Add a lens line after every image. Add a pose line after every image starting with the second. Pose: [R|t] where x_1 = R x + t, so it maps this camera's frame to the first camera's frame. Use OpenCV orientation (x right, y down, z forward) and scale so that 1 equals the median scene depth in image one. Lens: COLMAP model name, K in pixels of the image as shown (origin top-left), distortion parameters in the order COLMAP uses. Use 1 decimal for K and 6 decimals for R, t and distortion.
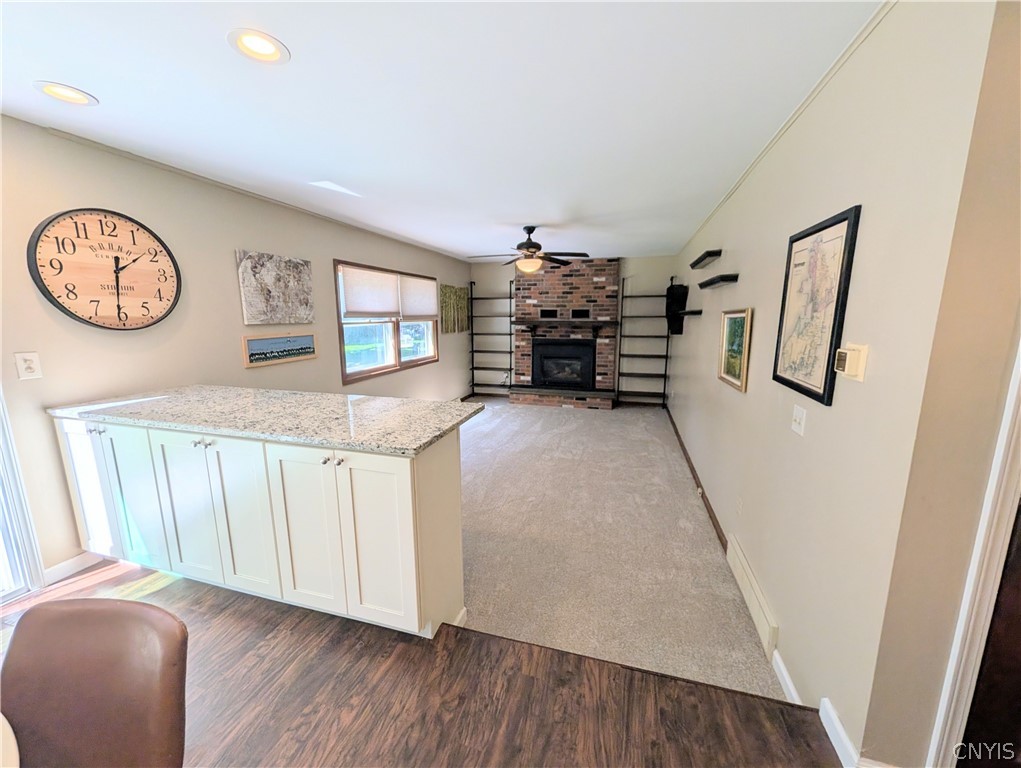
lens RADIAL K [[392.5, 0, 508.6], [0, 392.5, 387.4], [0, 0, 1]] dist [-0.003266, 0.000003]
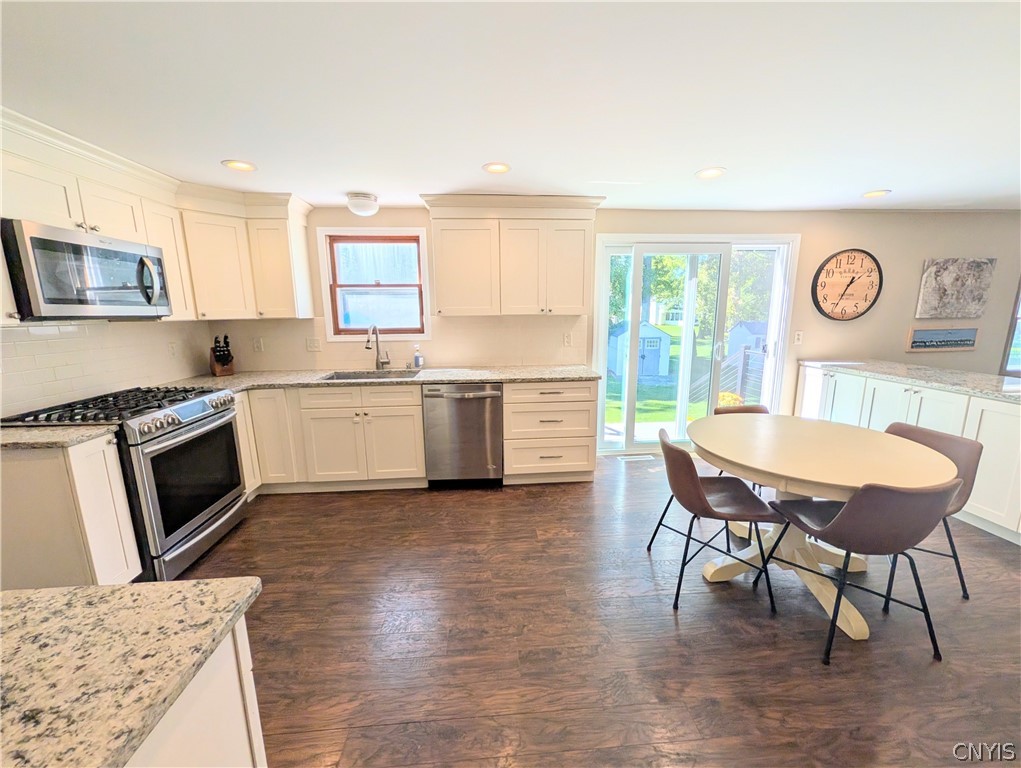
lens RADIAL K [[392.5, 0, 510.5], [0, 392.5, 386.2], [0, 0, 1]] dist [-0.003266, 0.000003]
pose [[0.341481, 0.174940, -0.923465, 0.066892], [-0.159312, 0.979082, 0.126565, 0.078130], [0.926289, 0.103899, 0.362208, -0.486616]]
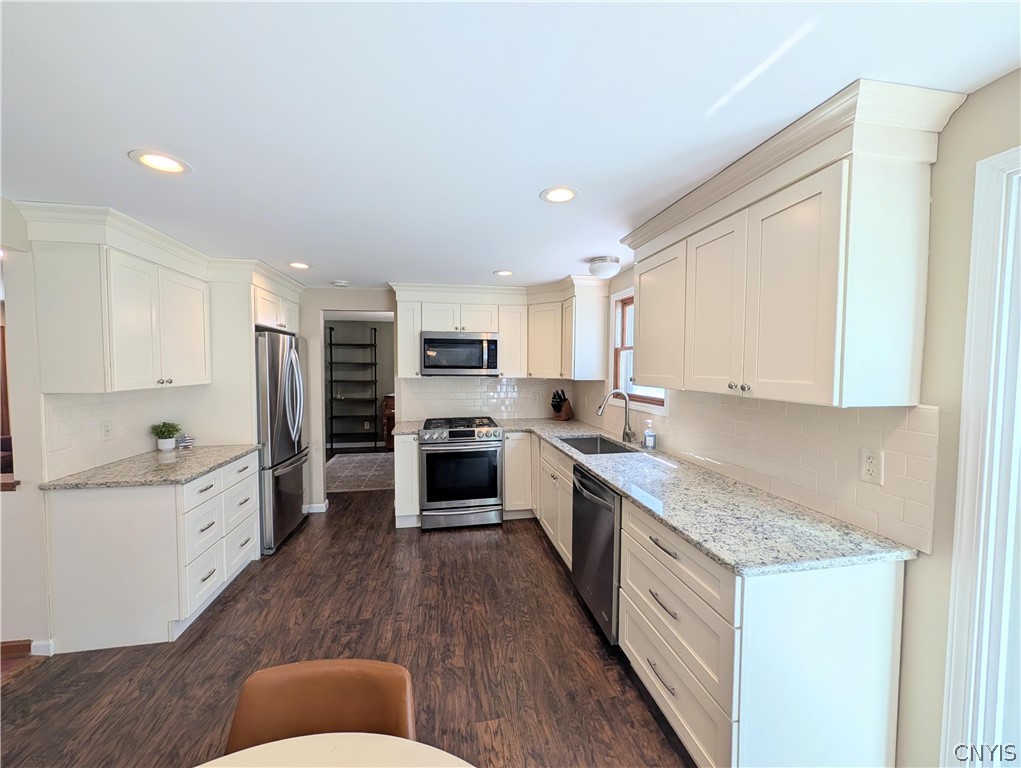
lens RADIAL K [[392.5, 0, 507.4], [0, 392.5, 383.2], [0, 0, 1]] dist [-0.003266, 0.000003]
pose [[-0.895138, 0.018674, -0.445397, -0.303203], [-0.081772, 0.975292, 0.205231, -0.050245], [0.438224, 0.220131, -0.871494, 0.100921]]
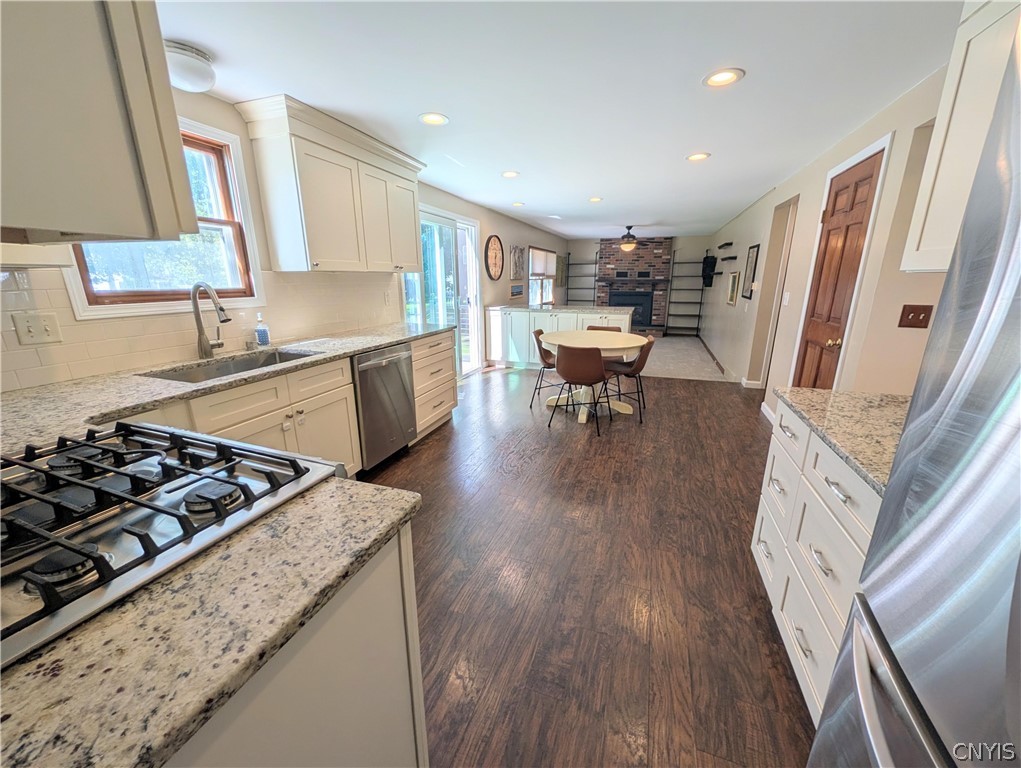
lens RADIAL K [[392.5, 0, 508.3], [0, 392.5, 386.1], [0, 0, 1]] dist [-0.003266, 0.000003]
pose [[0.998172, 0.015384, -0.058453, -0.406874], [-0.010108, 0.995934, 0.089521, 0.186049], [0.059593, -0.088766, 0.994268, -0.960051]]
